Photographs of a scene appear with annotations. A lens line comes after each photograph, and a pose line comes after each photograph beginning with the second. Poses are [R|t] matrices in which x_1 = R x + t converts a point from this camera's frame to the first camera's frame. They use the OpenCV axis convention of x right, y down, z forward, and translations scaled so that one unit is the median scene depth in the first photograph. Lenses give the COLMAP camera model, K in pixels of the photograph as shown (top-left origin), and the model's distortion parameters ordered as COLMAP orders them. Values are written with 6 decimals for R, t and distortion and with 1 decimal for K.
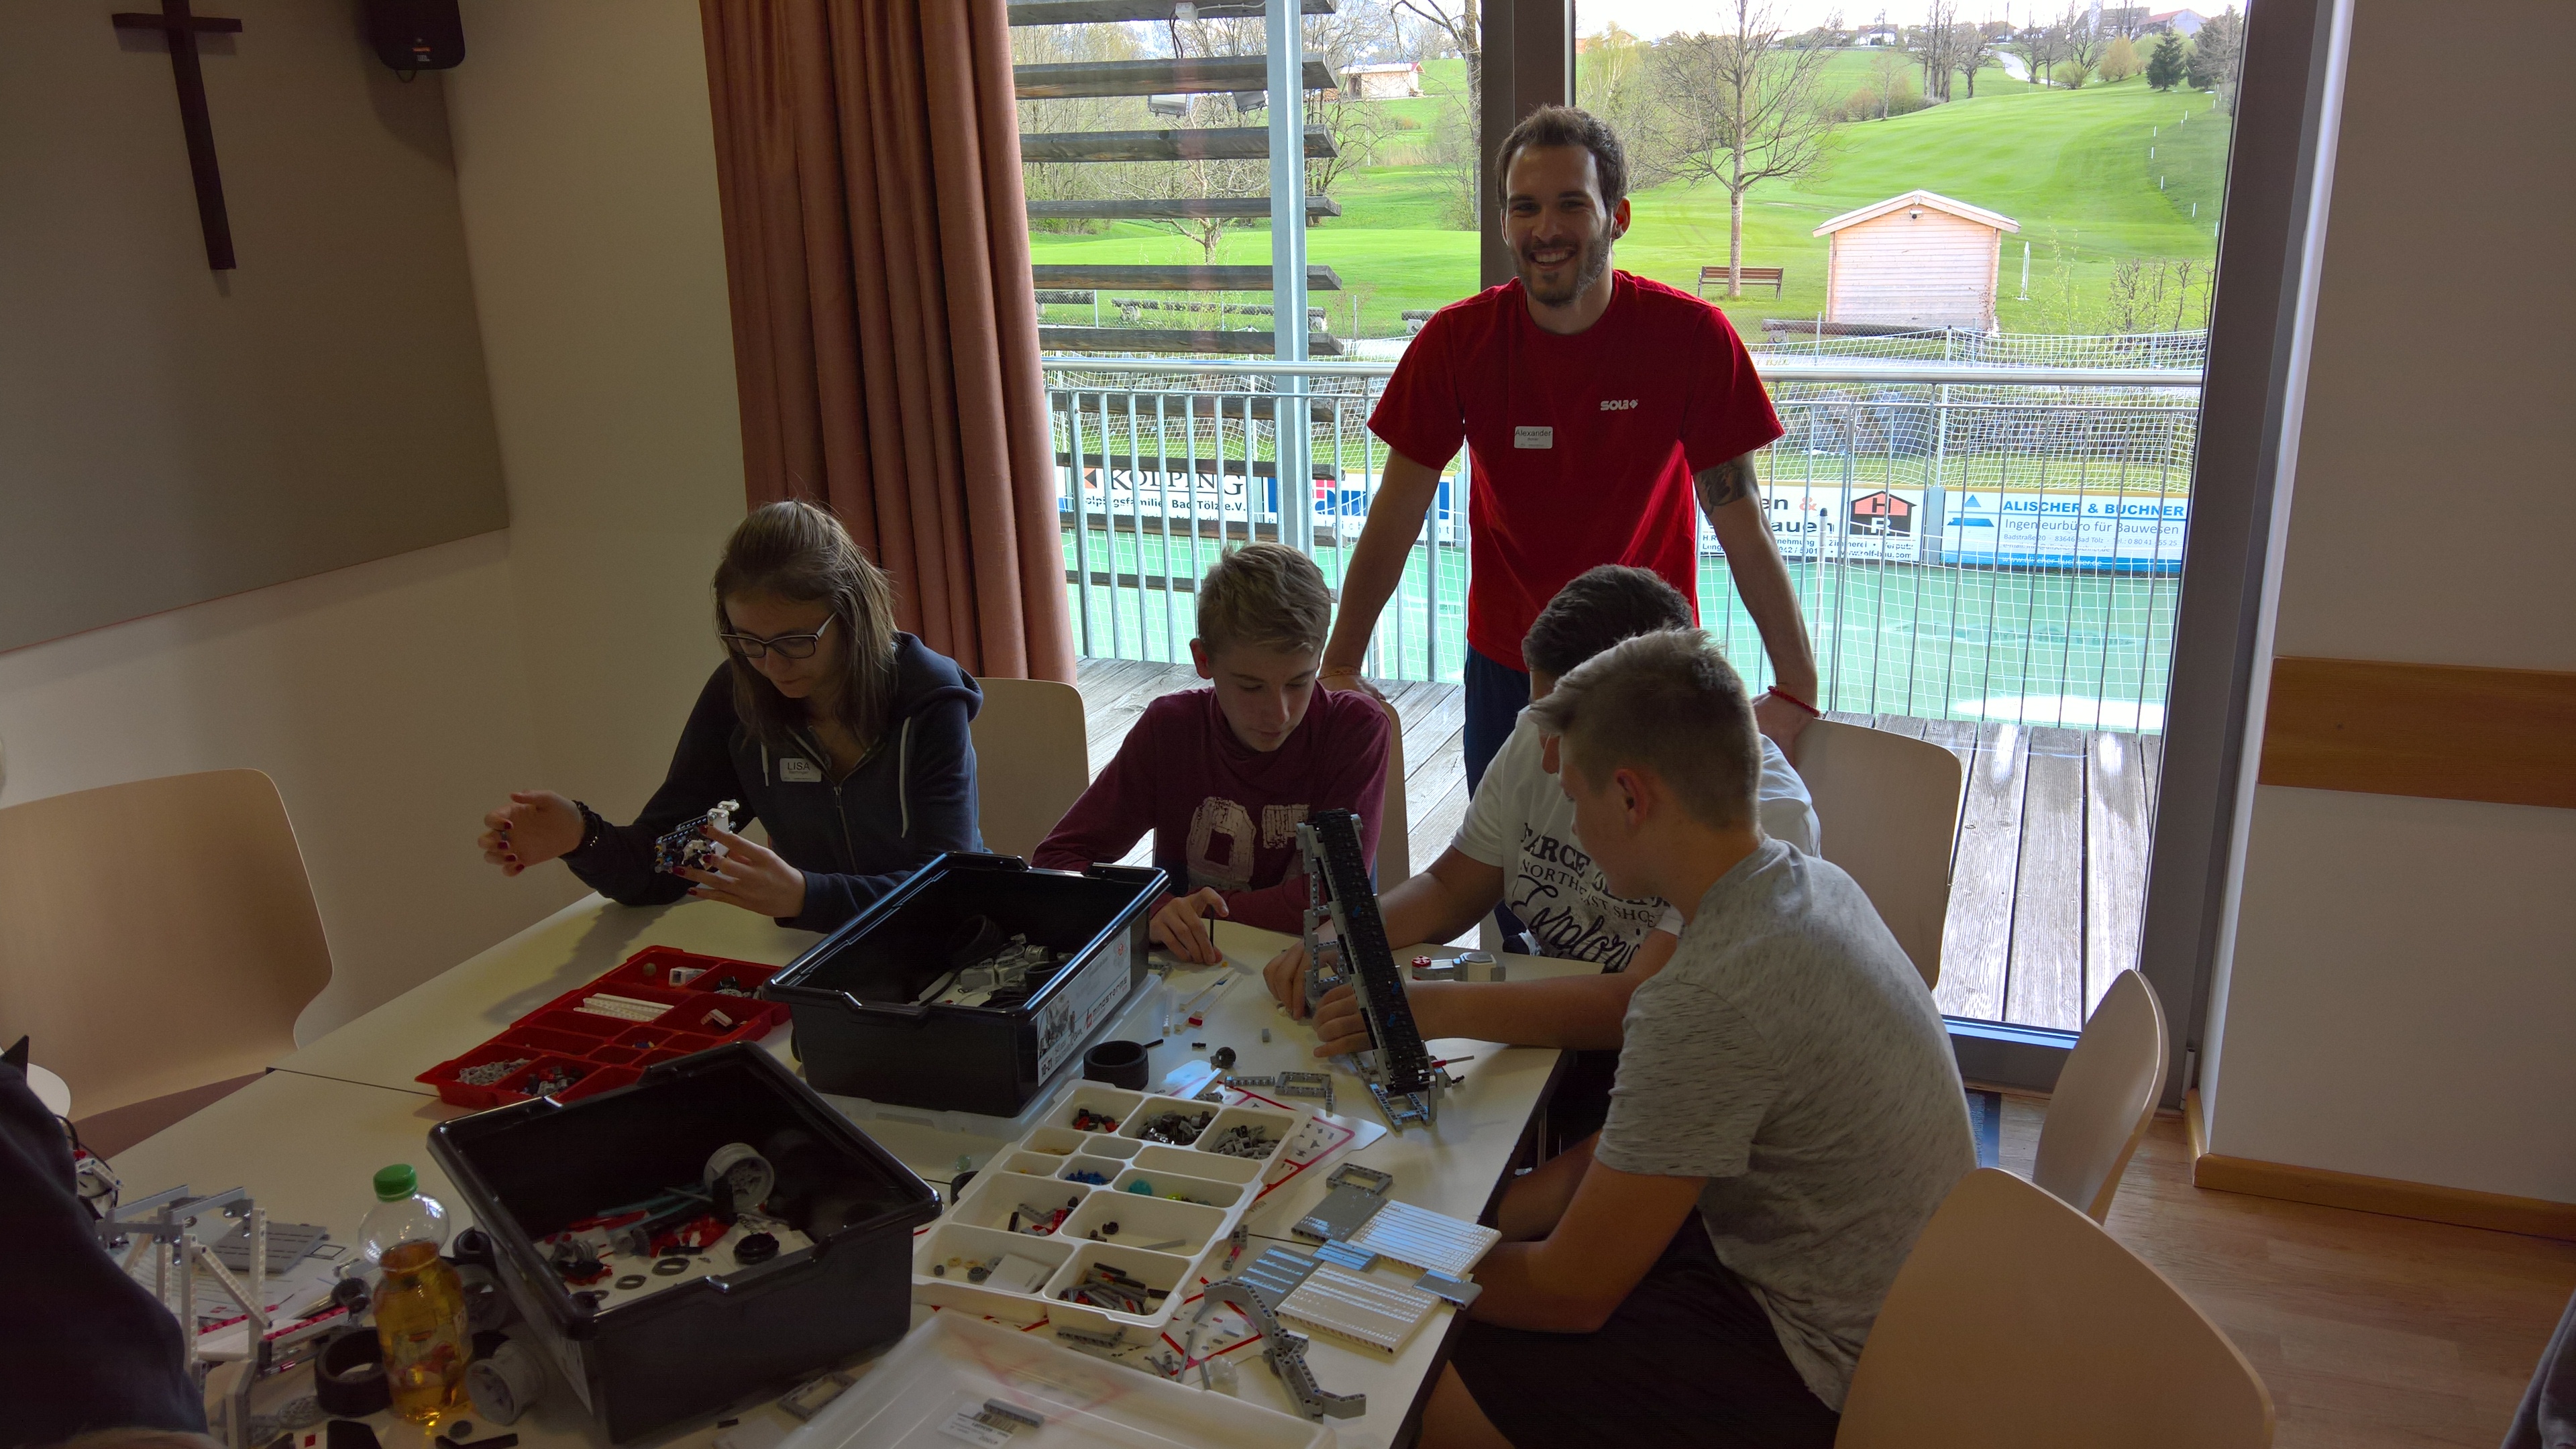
lens RADIAL K [[1936.3, 0, 1288.0], [0, 1936.3, 724.5], [0, 0, 1]] dist [-0.002801, 0.002013]
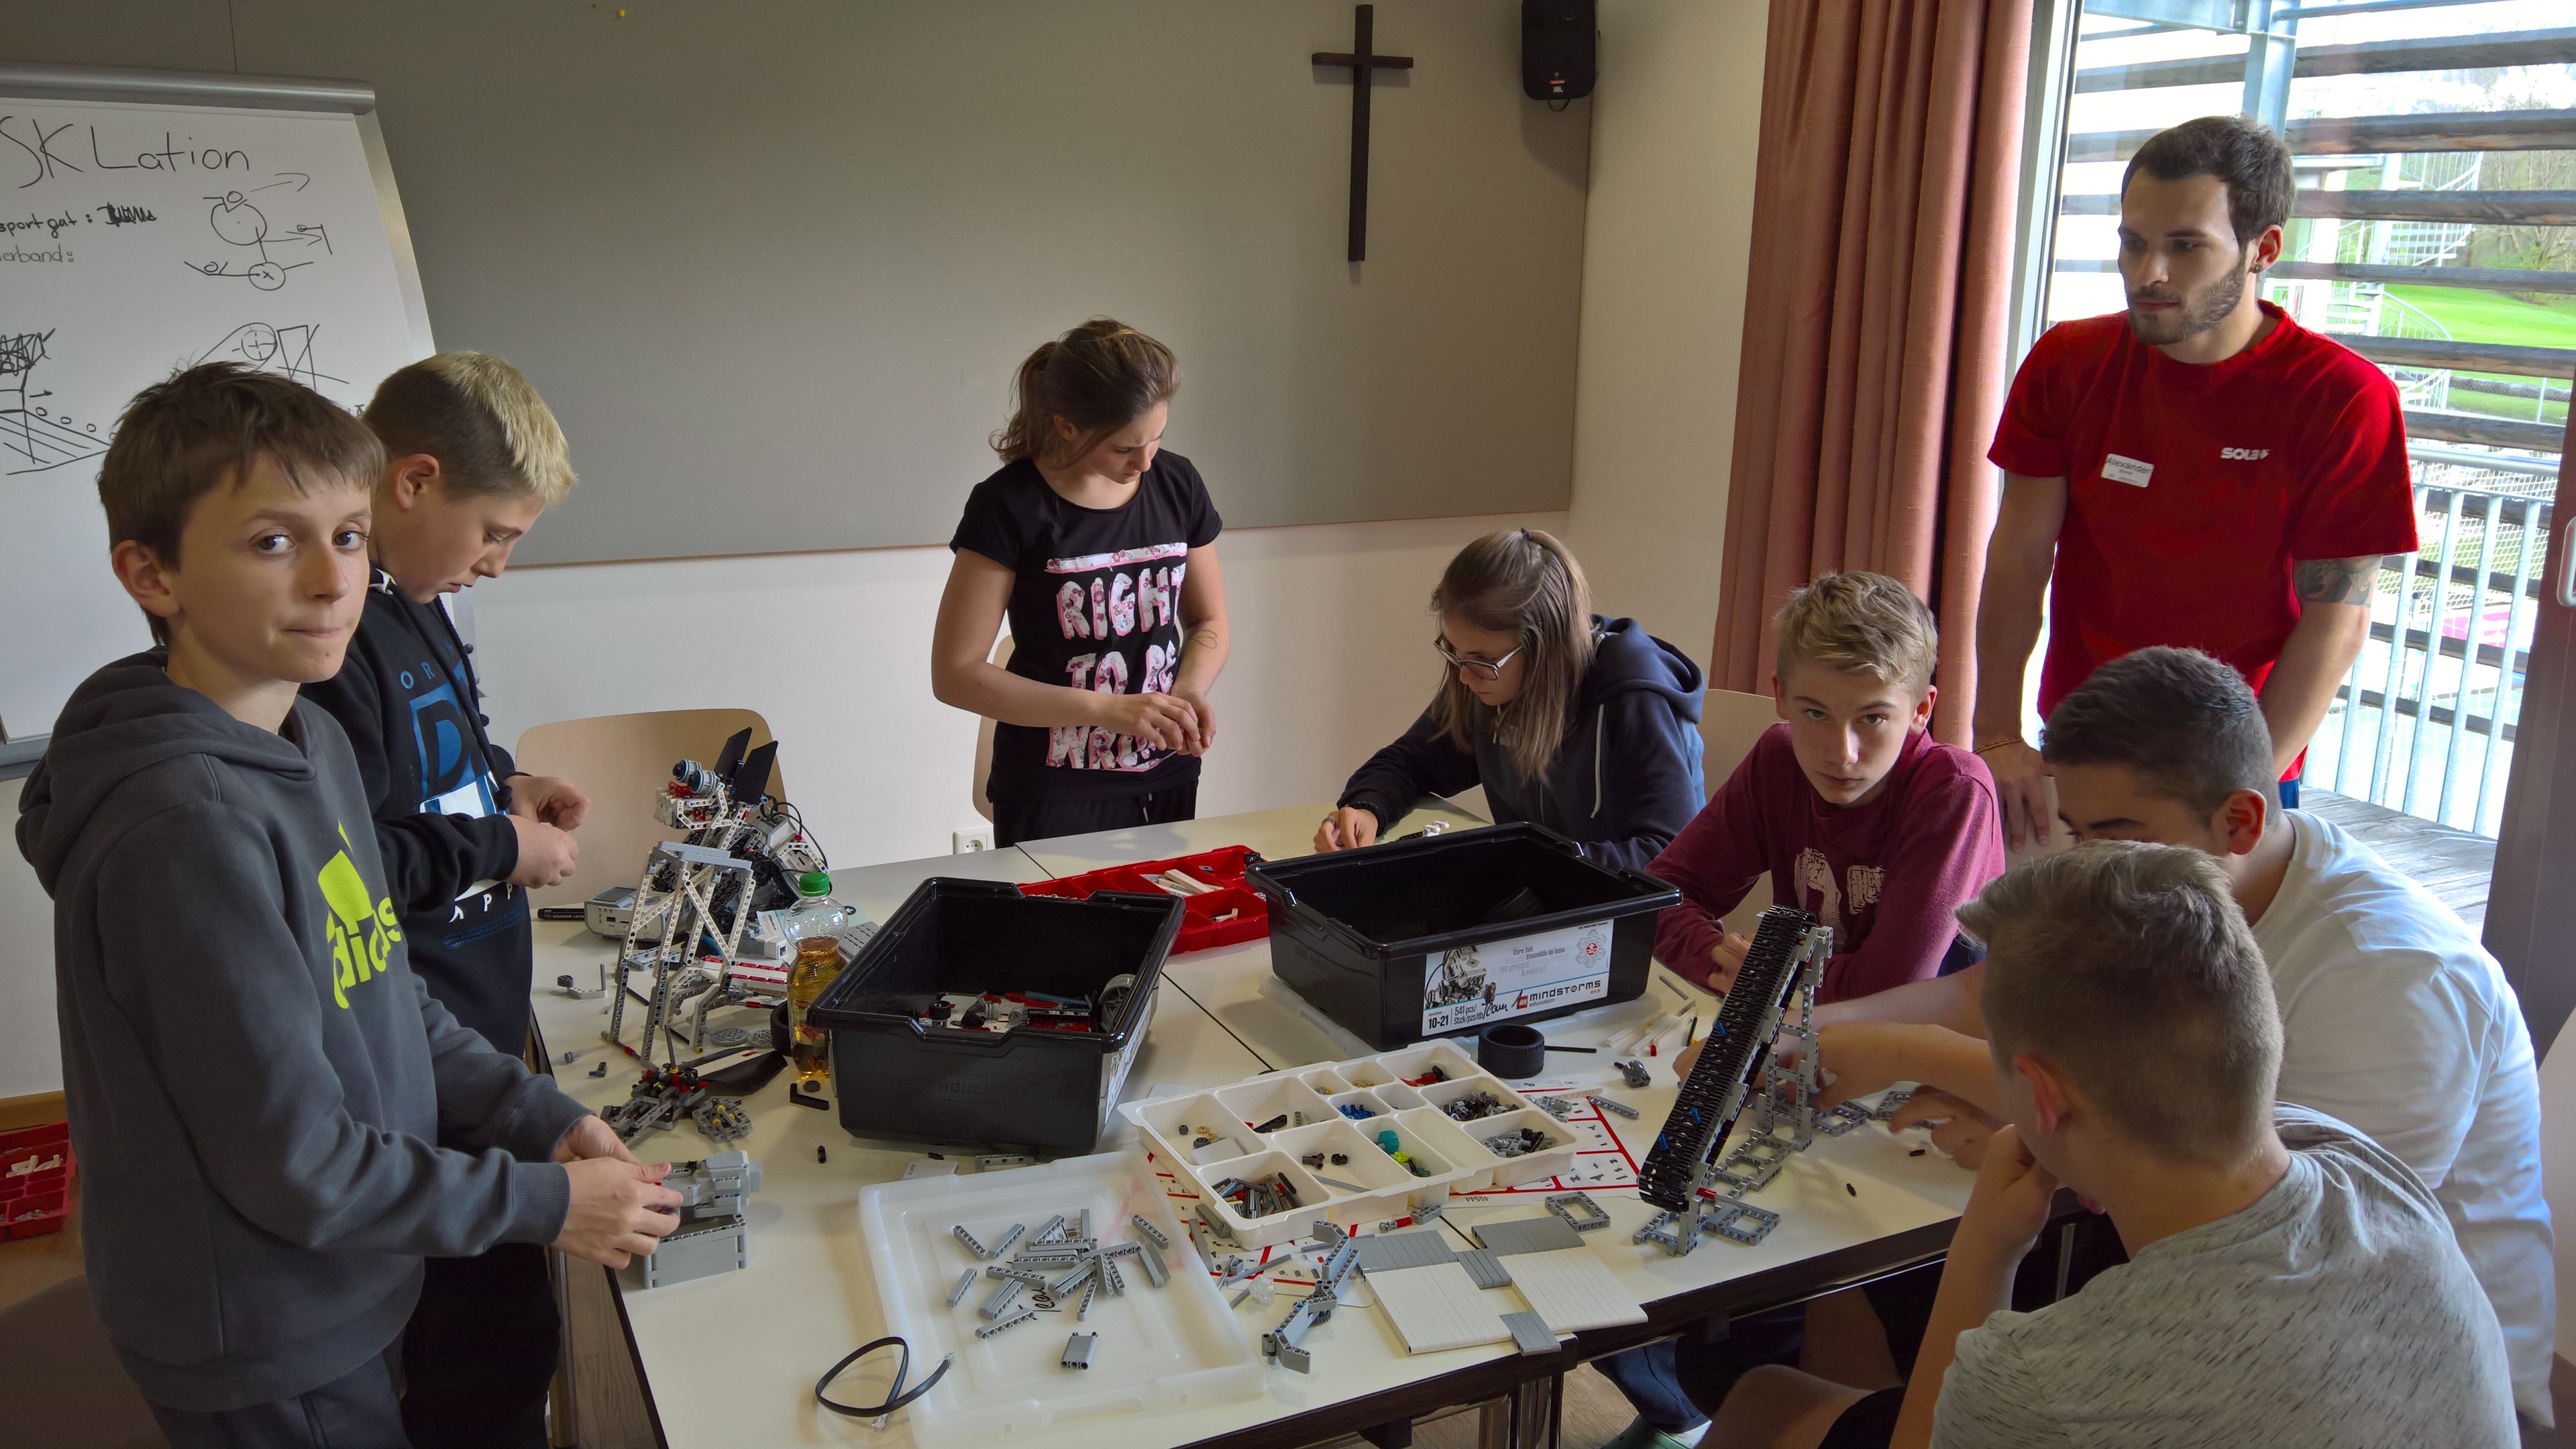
lens RADIAL K [[1896.8, 0, 1305.2], [0, 1896.8, 755.1], [0, 0, 1]] dist [0.004266, 0.001764]
pose [[0.713504, 0.220290, -0.665120, 0.302874], [-0.227736, 0.970659, 0.077182, -0.016163], [0.662607, 0.096402, 0.742737, 0.114149]]
